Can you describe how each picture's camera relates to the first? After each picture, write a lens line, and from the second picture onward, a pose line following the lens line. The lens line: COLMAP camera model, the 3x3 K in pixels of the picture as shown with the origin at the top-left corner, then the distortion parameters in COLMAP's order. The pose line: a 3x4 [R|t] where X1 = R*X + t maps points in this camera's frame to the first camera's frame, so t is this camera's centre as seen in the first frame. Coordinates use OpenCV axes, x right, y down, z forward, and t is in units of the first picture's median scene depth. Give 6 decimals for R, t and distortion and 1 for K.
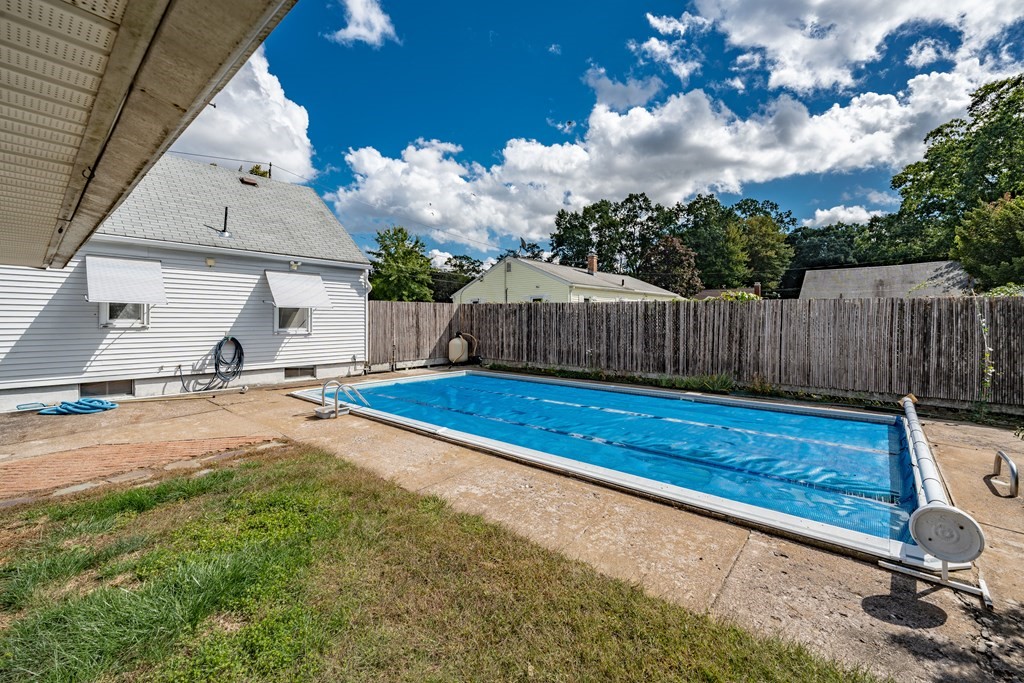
lens RADIAL K [[431.9, 0, 509.6], [0, 431.9, 335.8], [0, 0, 1]] dist [0.004170, -0.002105]
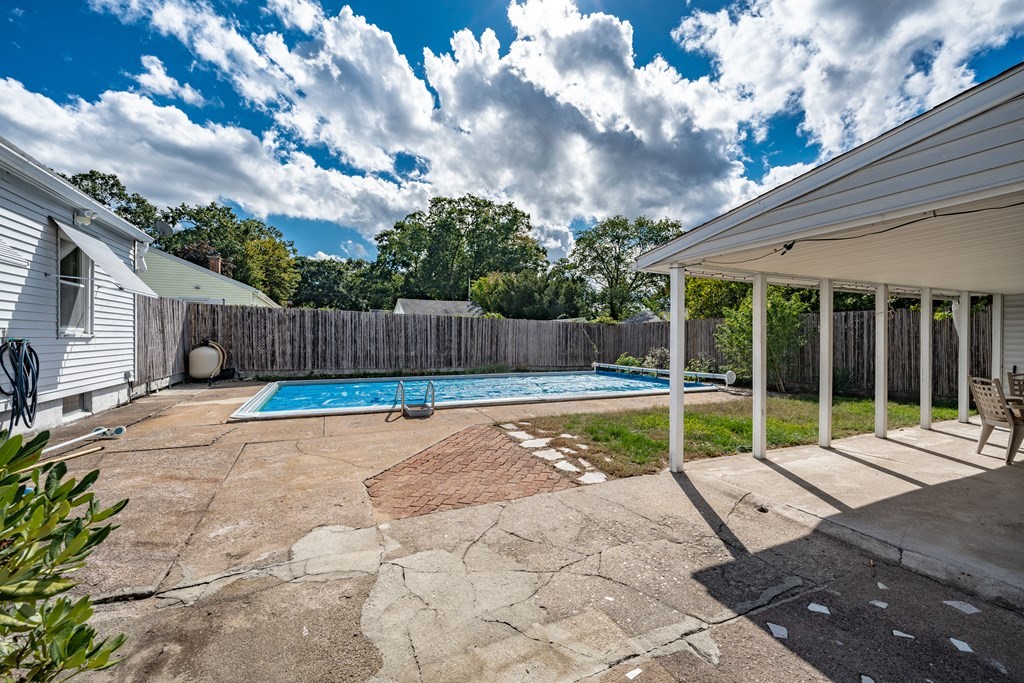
lens RADIAL K [[431.9, 0, 492.5], [0, 431.9, 341.4], [0, 0, 1]] dist [0.004170, -0.002105]
pose [[0.420557, 0.001937, 0.907264, -0.772396], [0.023166, 0.999649, -0.012873, 0.021366], [-0.906970, 0.026431, 0.420365, 0.248051]]
